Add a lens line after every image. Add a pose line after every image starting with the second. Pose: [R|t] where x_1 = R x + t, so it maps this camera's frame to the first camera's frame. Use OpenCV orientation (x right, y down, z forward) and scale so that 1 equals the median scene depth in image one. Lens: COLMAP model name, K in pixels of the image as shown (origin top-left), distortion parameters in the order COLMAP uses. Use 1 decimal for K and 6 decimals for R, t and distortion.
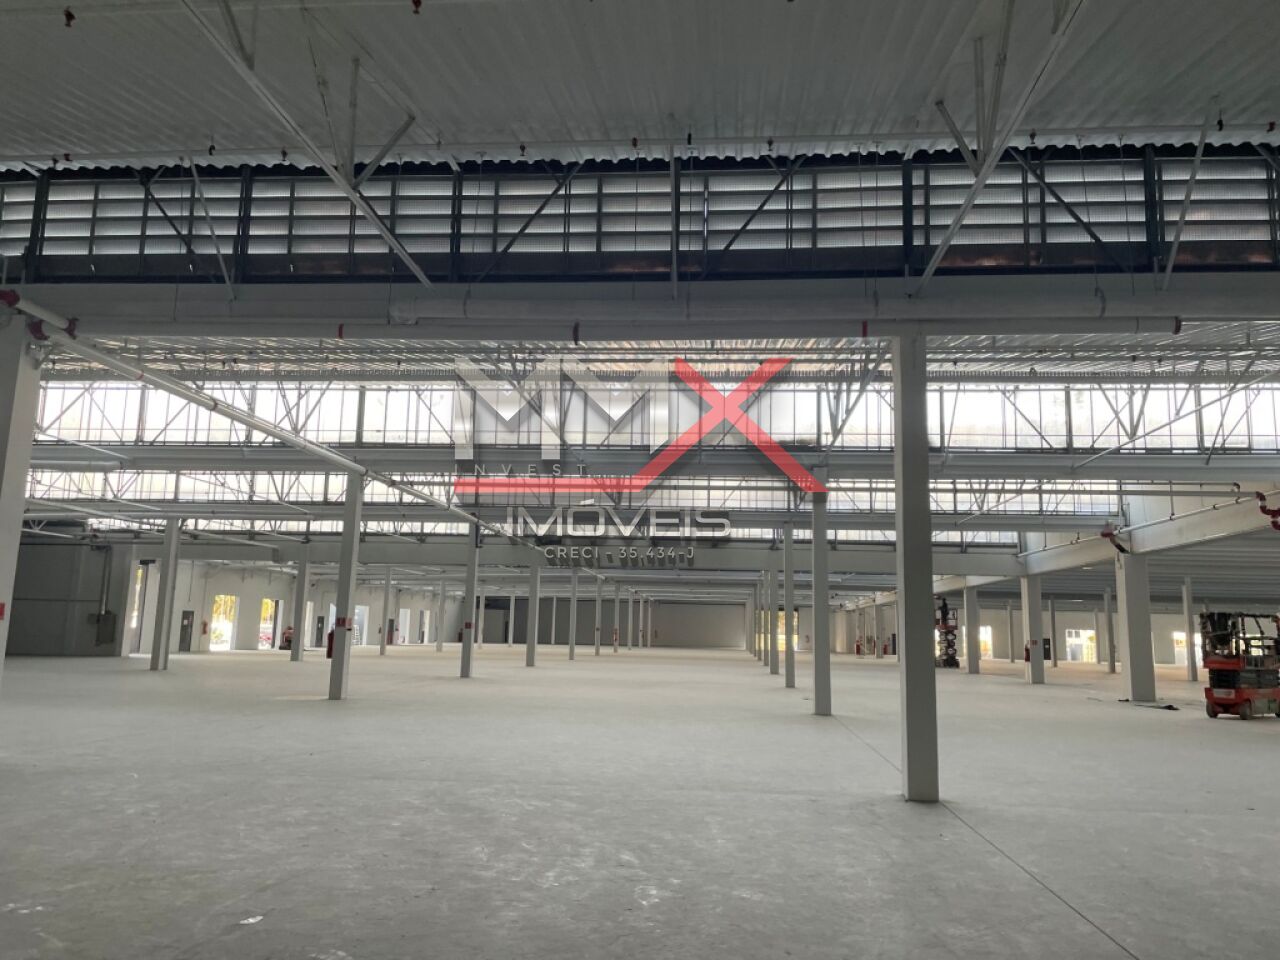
lens RADIAL K [[949.4, 0, 638.8], [0, 949.4, 489.4], [0, 0, 1]] dist [0.083168, -0.107531]
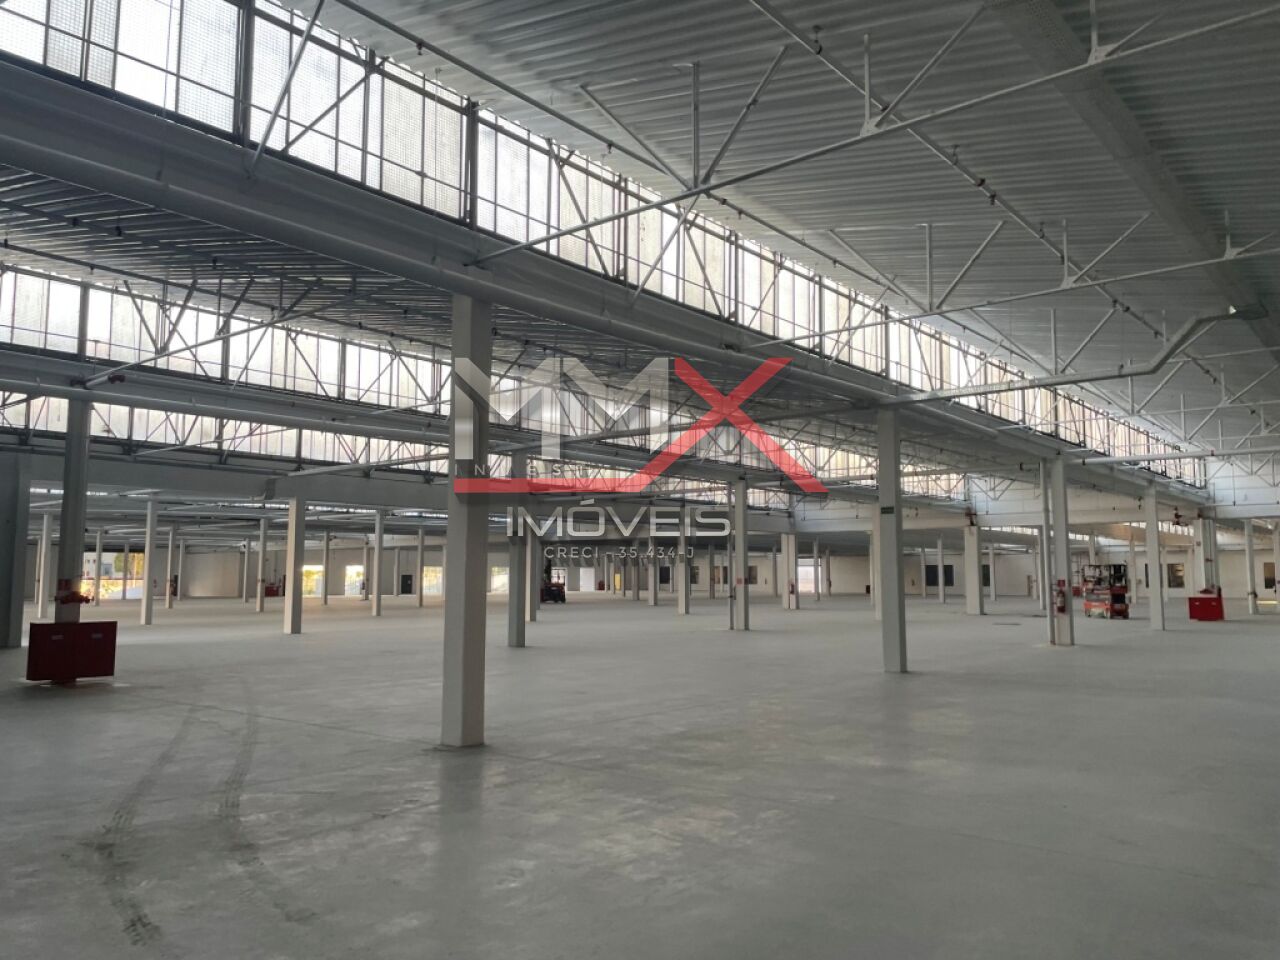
lens RADIAL K [[1014.5, 0, 640.0], [0, 1014.5, 480.0], [0, 0, 1]] dist [-0.001413, 0.002970]
pose [[0.556302, 0.059176, 0.828870, -0.418837], [-0.122306, 0.992429, 0.011234, -0.006495], [-0.821930, -0.107625, 0.559328, 0.072516]]
